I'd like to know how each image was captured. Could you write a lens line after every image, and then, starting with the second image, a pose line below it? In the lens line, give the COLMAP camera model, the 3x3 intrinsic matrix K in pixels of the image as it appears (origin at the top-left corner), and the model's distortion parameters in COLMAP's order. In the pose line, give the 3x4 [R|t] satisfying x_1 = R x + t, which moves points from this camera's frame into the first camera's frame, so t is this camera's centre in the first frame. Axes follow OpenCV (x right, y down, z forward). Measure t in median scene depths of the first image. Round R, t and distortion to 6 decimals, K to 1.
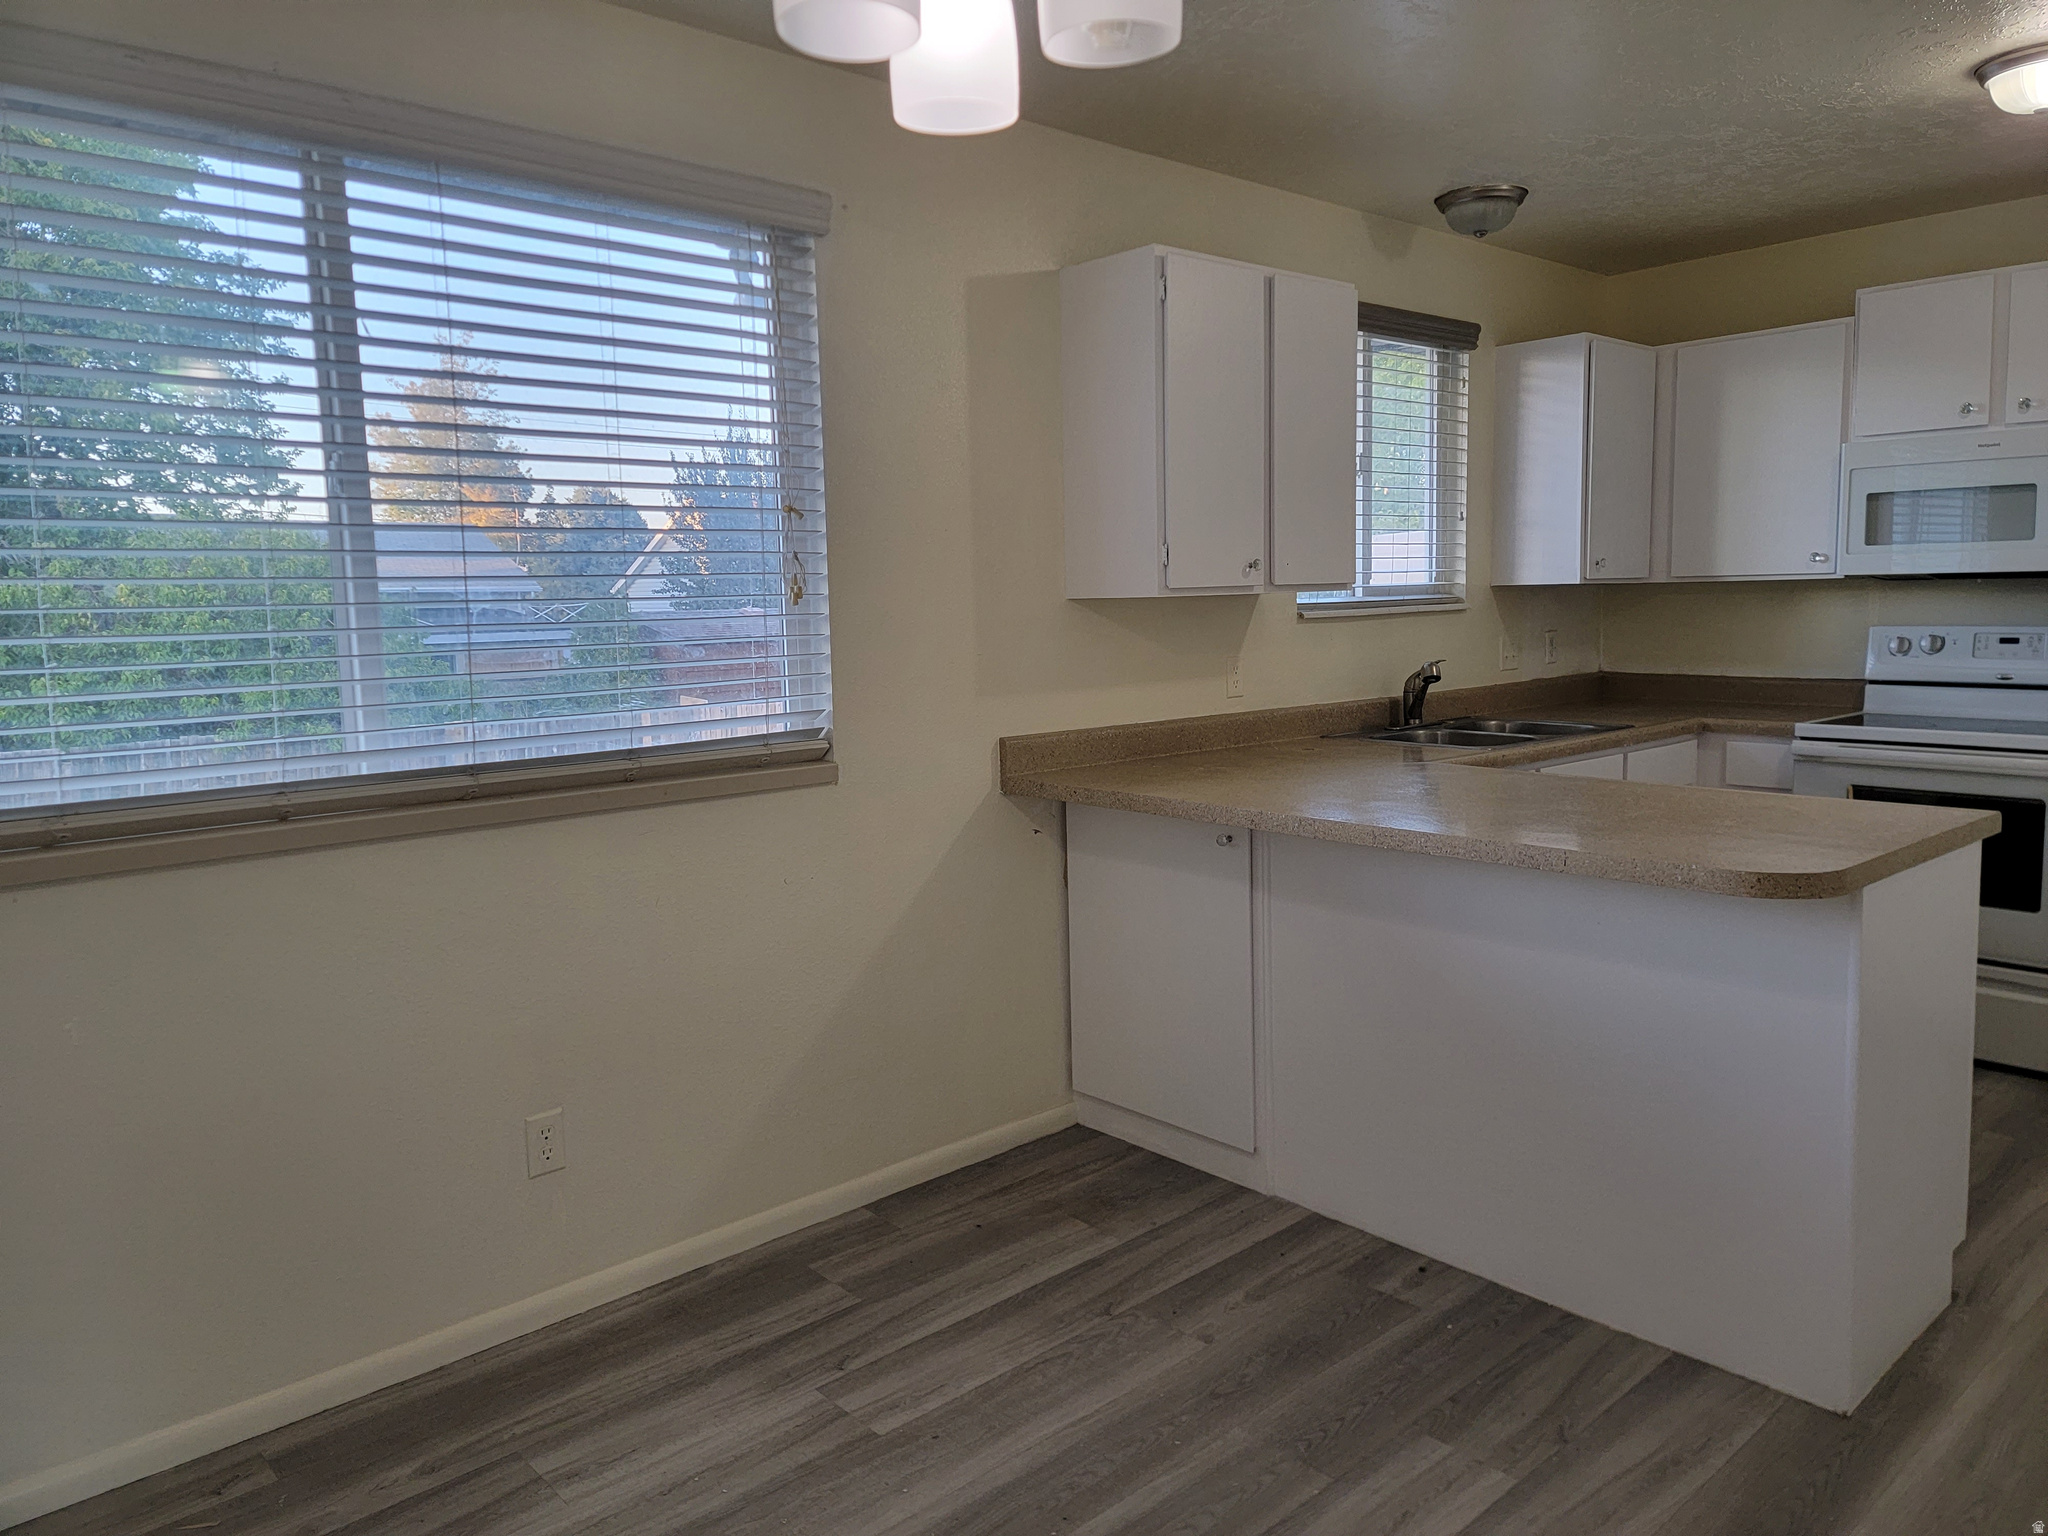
lens RADIAL K [[1428.4, 0, 1024.0], [0, 1428.4, 768.0], [0, 0, 1]] dist [0.001297, -0.000018]
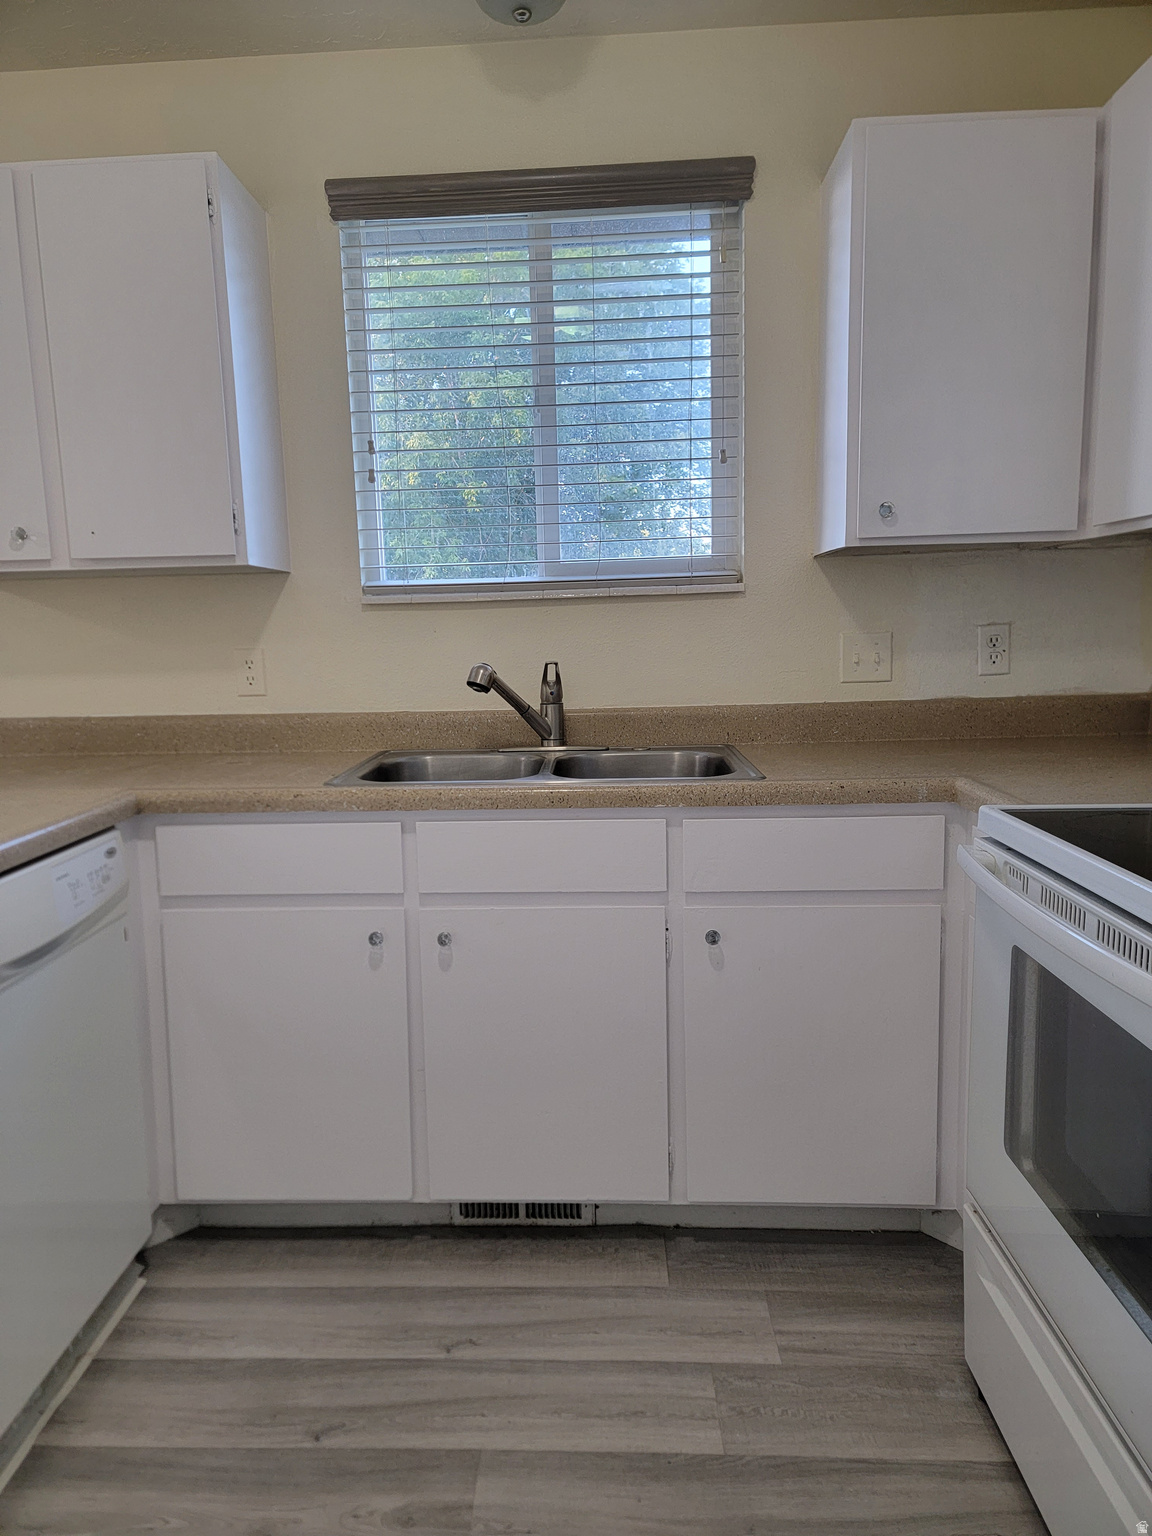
lens RADIAL K [[1071.3, 0, 576.0], [0, 1071.3, 768.0], [0, 0, 1]] dist [0.001297, -0.000018]
pose [[0.706723, 0.131037, -0.695250, 0.661207], [-0.071692, 0.990904, 0.113885, -0.083858], [0.703849, -0.030641, 0.709689, 0.599610]]
